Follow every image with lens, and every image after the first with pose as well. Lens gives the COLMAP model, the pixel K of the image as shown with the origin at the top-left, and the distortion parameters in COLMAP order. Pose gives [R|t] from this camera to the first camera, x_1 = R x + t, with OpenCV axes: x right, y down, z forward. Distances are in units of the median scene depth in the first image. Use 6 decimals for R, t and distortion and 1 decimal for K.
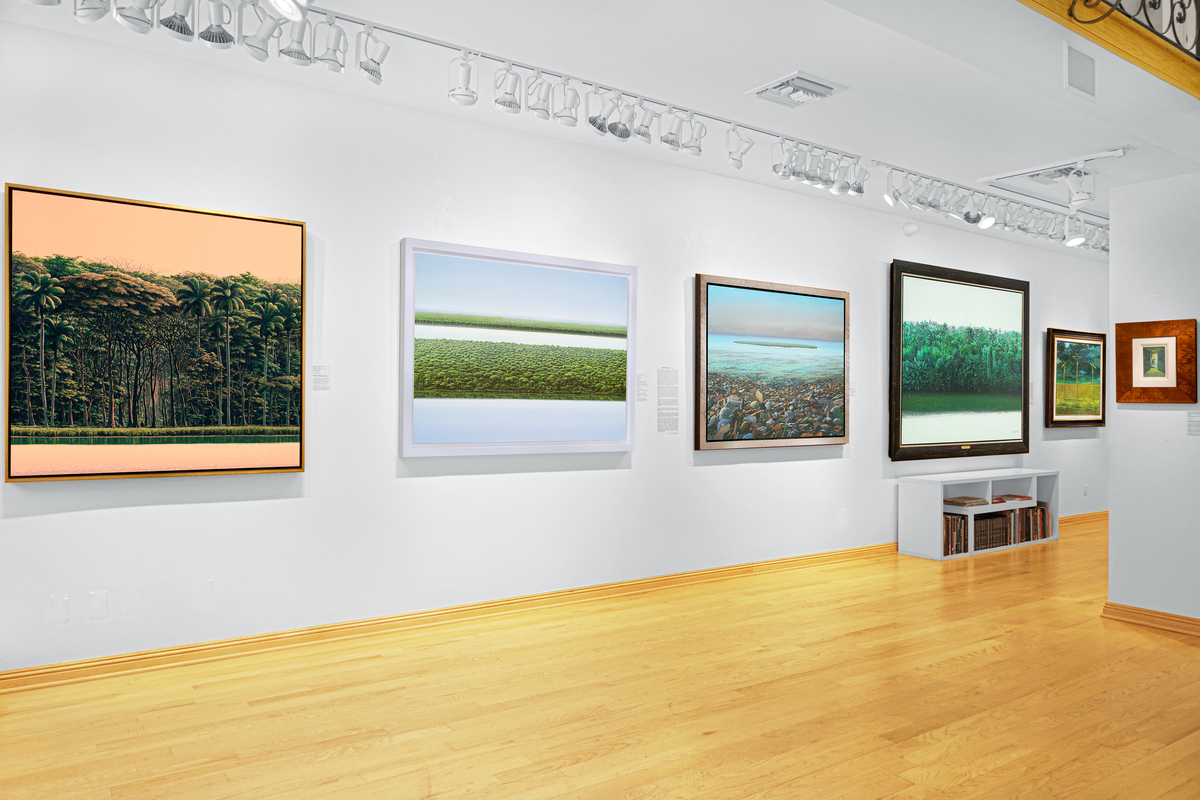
lens RADIAL K [[799.8, 0, 606.6], [0, 799.8, 400.4], [0, 0, 1]] dist [0.052507, -0.004921]
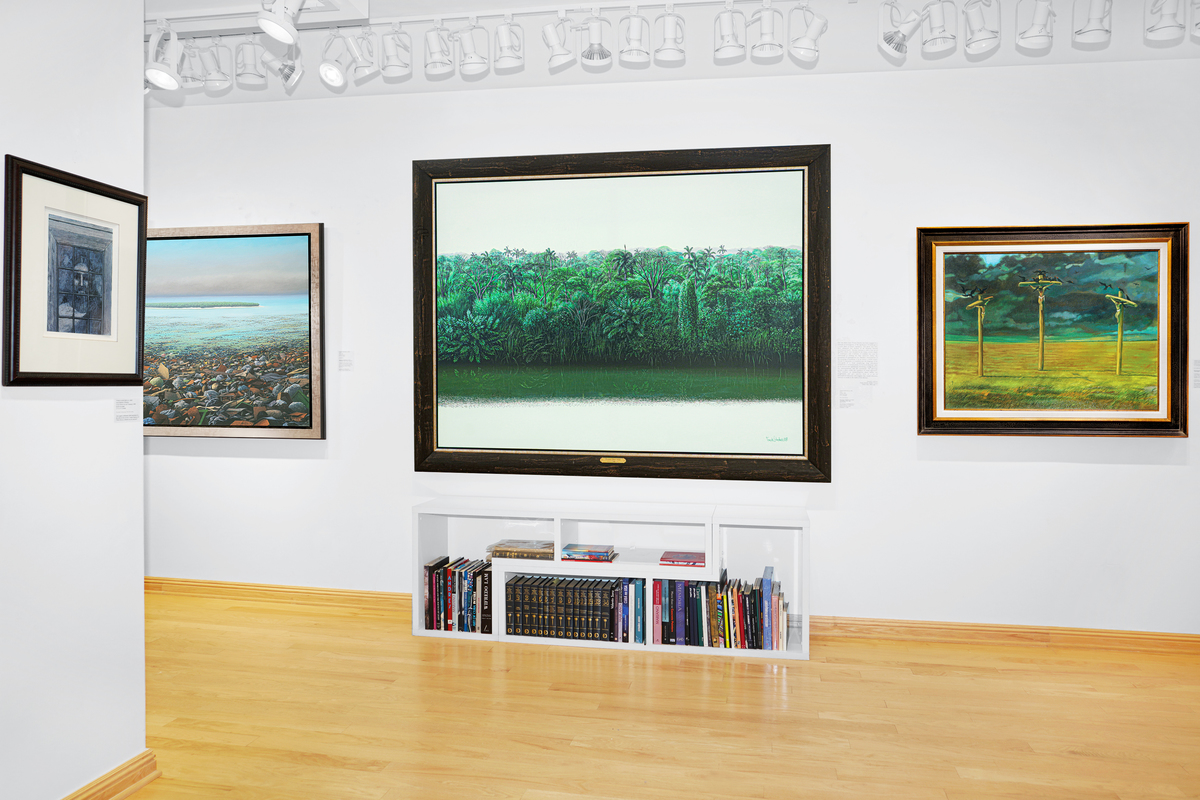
lens RADIAL K [[799.8, 0, 601.8], [0, 799.8, 404.0], [0, 0, 1]] dist [0.052507, -0.004921]
pose [[0.696408, 0.006351, -0.717618, 1.497812], [-0.010915, 0.999939, -0.001743, 0.033448], [0.717563, 0.009047, 0.696435, 1.052818]]
